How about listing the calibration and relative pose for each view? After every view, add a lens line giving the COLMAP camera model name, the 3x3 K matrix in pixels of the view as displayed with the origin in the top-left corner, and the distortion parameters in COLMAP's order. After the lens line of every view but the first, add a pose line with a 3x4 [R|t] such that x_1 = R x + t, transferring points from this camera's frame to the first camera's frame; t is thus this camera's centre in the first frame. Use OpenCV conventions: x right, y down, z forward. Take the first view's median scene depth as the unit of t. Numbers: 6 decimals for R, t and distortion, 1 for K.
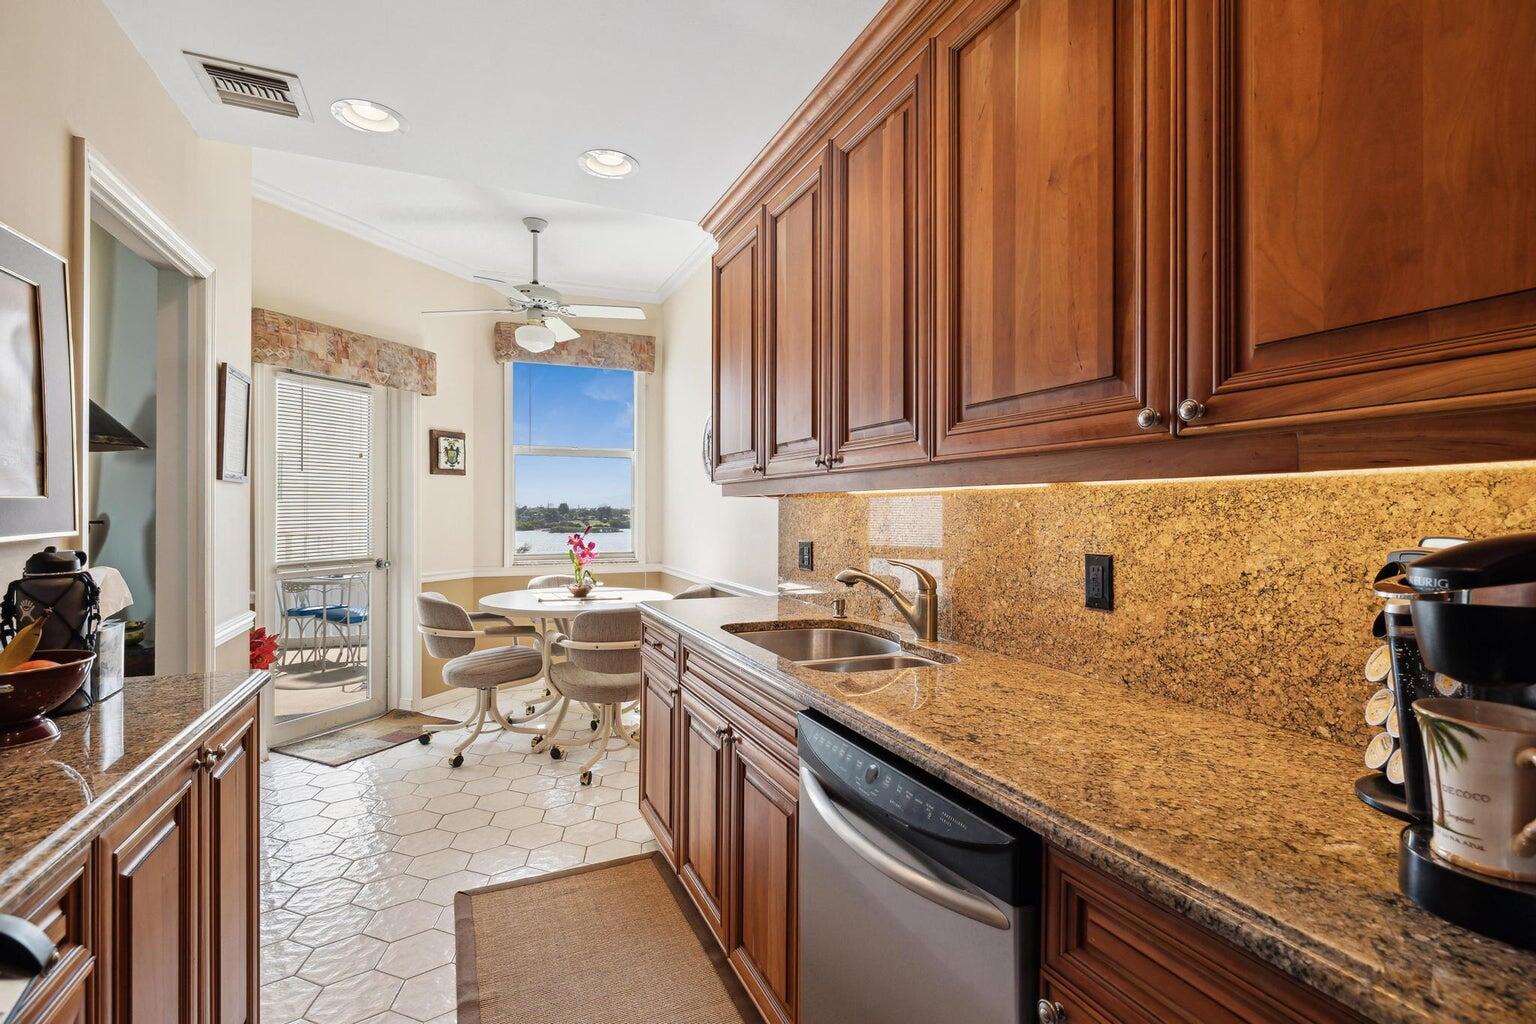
lens RADIAL K [[712.3, 0, 765.4], [0, 712.3, 508.7], [0, 0, 1]] dist [-0.000578, 0.000047]
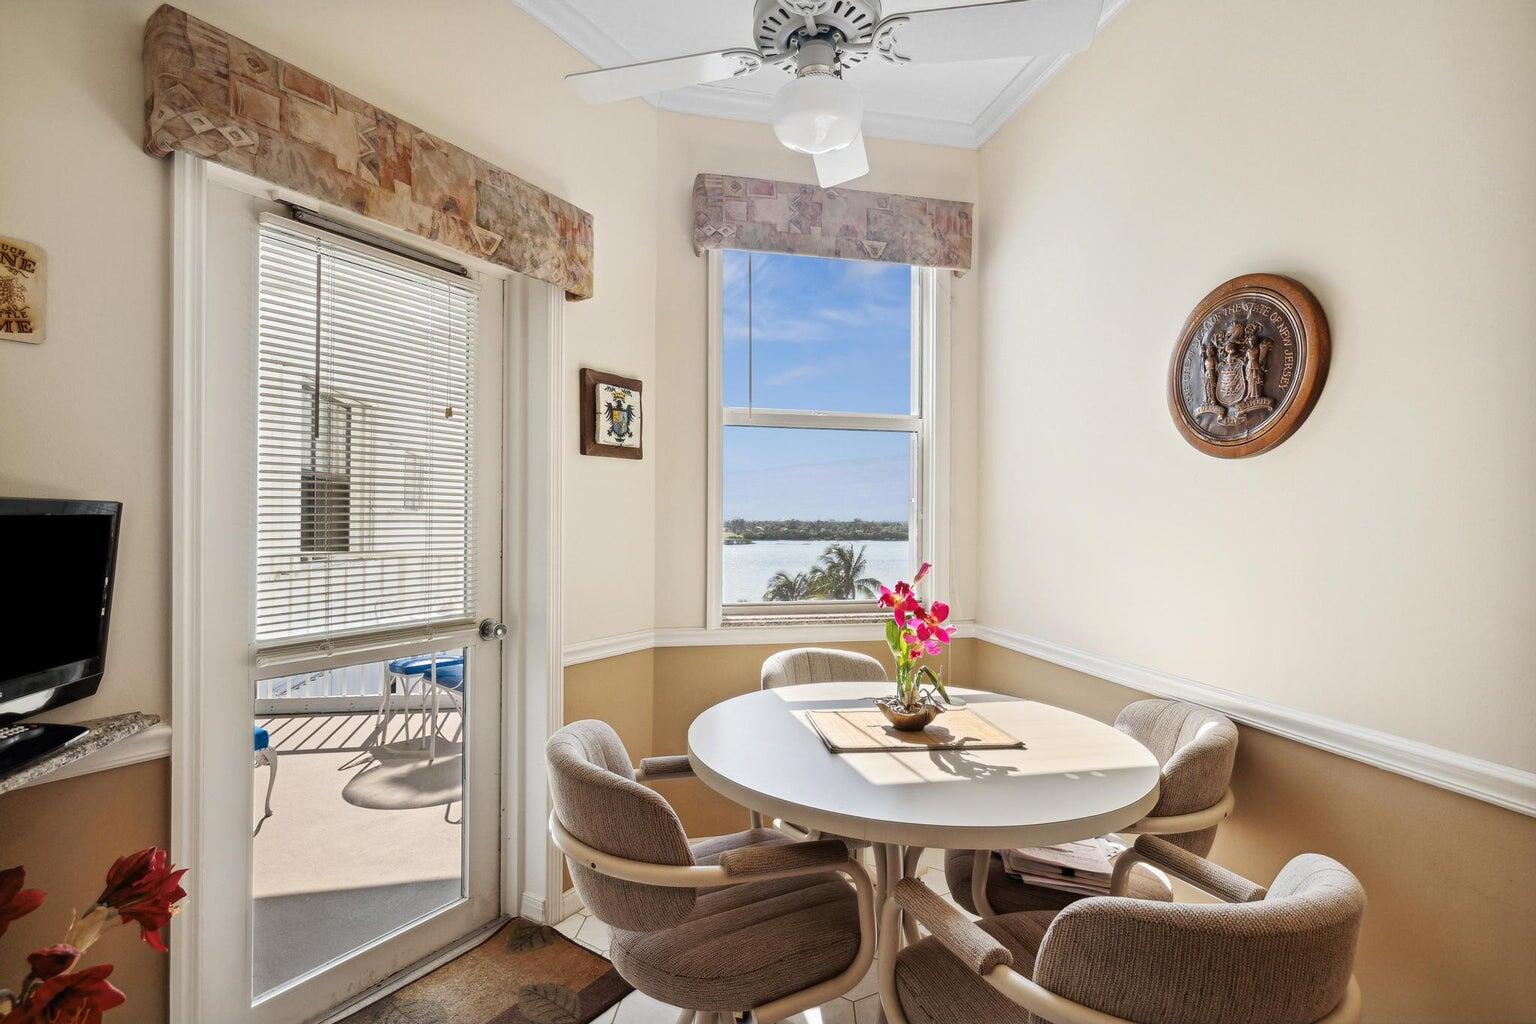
lens RADIAL K [[712.3, 0, 770.2], [0, 712.3, 517.1], [0, 0, 1]] dist [-0.000578, 0.000047]
pose [[0.984167, 0.002889, -0.177220, -0.247600], [-0.003965, 0.999976, -0.005713, -0.000714], [0.177200, 0.006326, 0.984155, 0.524518]]
